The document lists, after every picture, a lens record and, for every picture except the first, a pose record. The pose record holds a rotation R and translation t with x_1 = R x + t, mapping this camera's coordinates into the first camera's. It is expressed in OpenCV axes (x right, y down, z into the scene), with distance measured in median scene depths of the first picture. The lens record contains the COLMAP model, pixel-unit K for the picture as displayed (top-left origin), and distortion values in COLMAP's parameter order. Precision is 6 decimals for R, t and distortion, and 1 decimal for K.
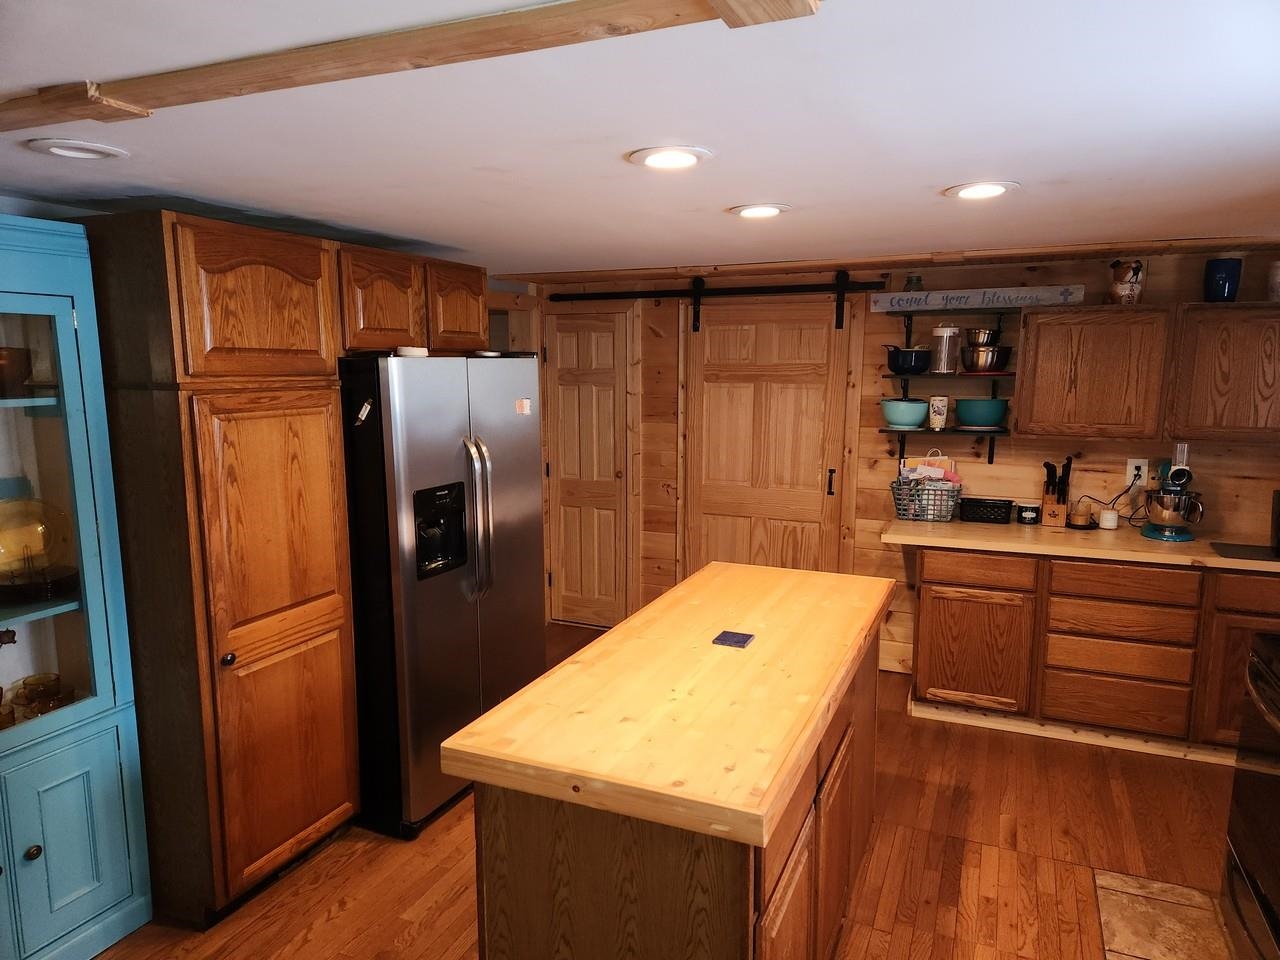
lens RADIAL K [[852.9, 0, 632.7], [0, 852.9, 494.9], [0, 0, 1]] dist [0.057265, -0.045284]
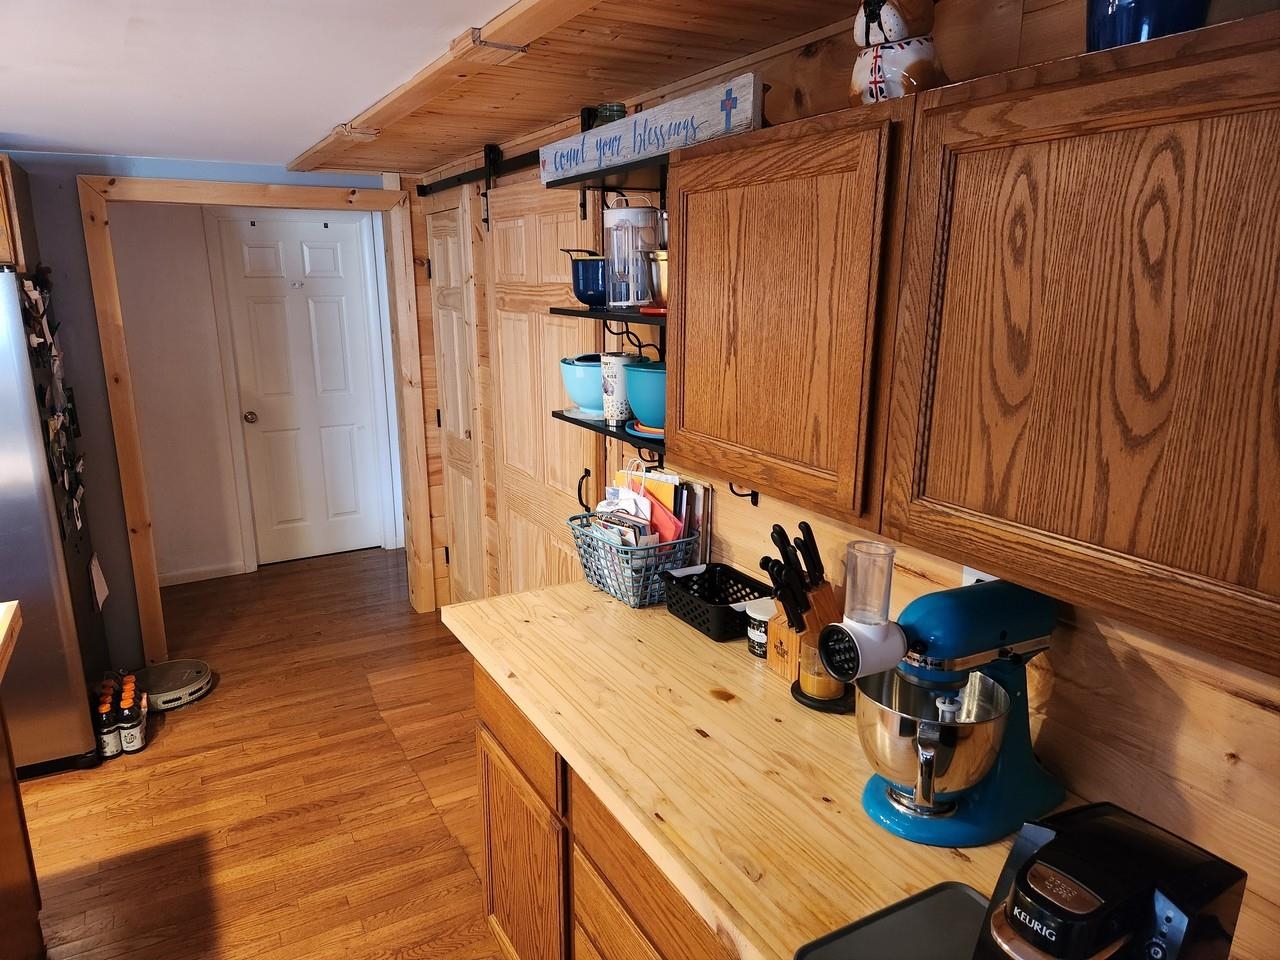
lens RADIAL K [[852.9, 0, 638.0], [0, 852.9, 473.7], [0, 0, 1]] dist [0.057265, -0.045284]
pose [[0.795621, 0.130736, -0.591519, 0.724890], [-0.081232, 0.990641, 0.109687, -0.111466], [0.600323, -0.039219, 0.798795, 0.676066]]
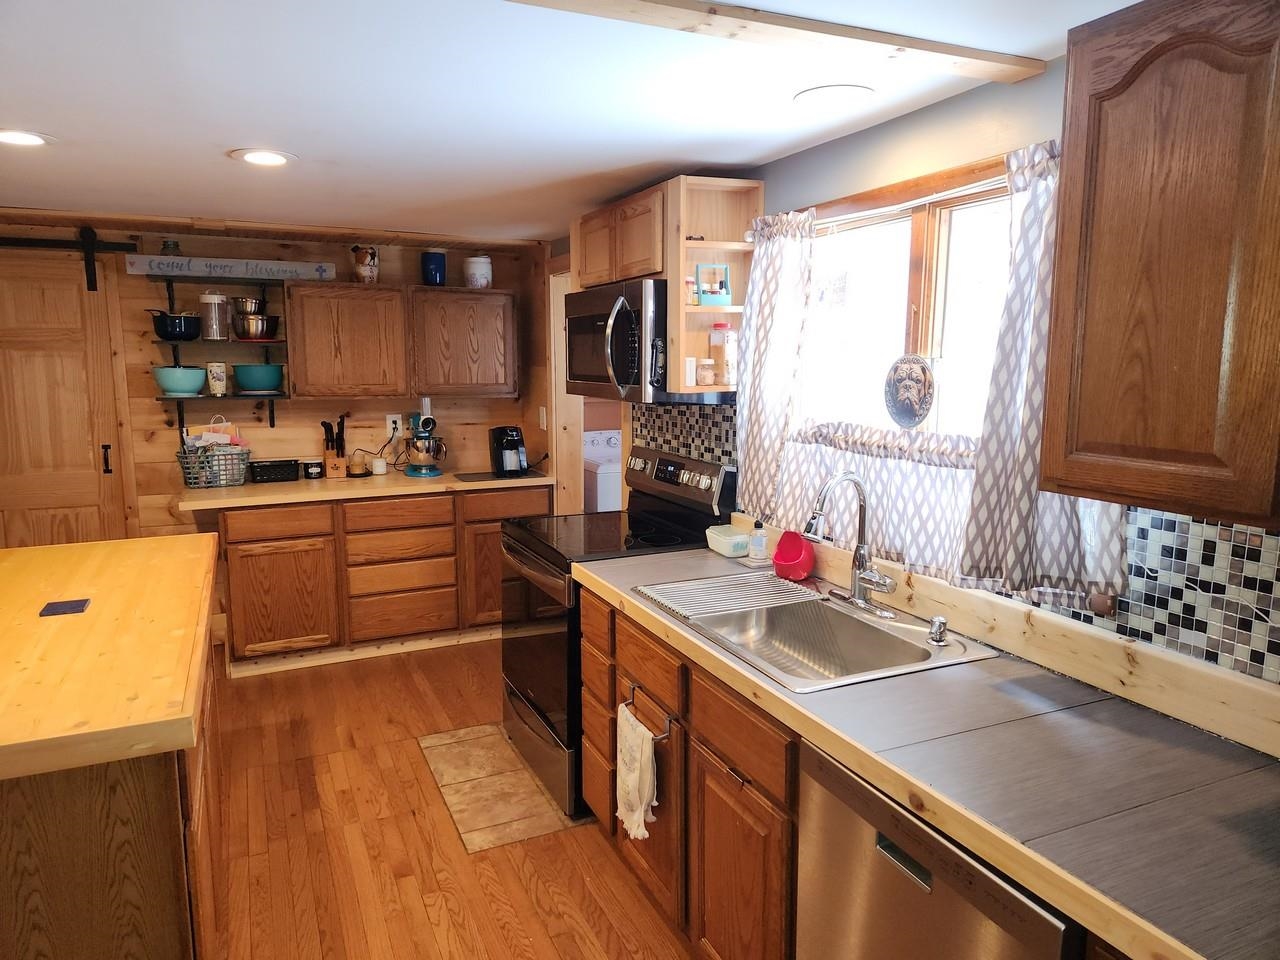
lens RADIAL K [[852.9, 0, 626.1], [0, 852.9, 485.6], [0, 0, 1]] dist [0.057265, -0.045284]
pose [[0.672425, -0.112636, 0.731545, -0.086165], [0.114418, 0.992291, 0.047613, 0.039257], [-0.731268, 0.051686, 0.680129, -0.044128]]
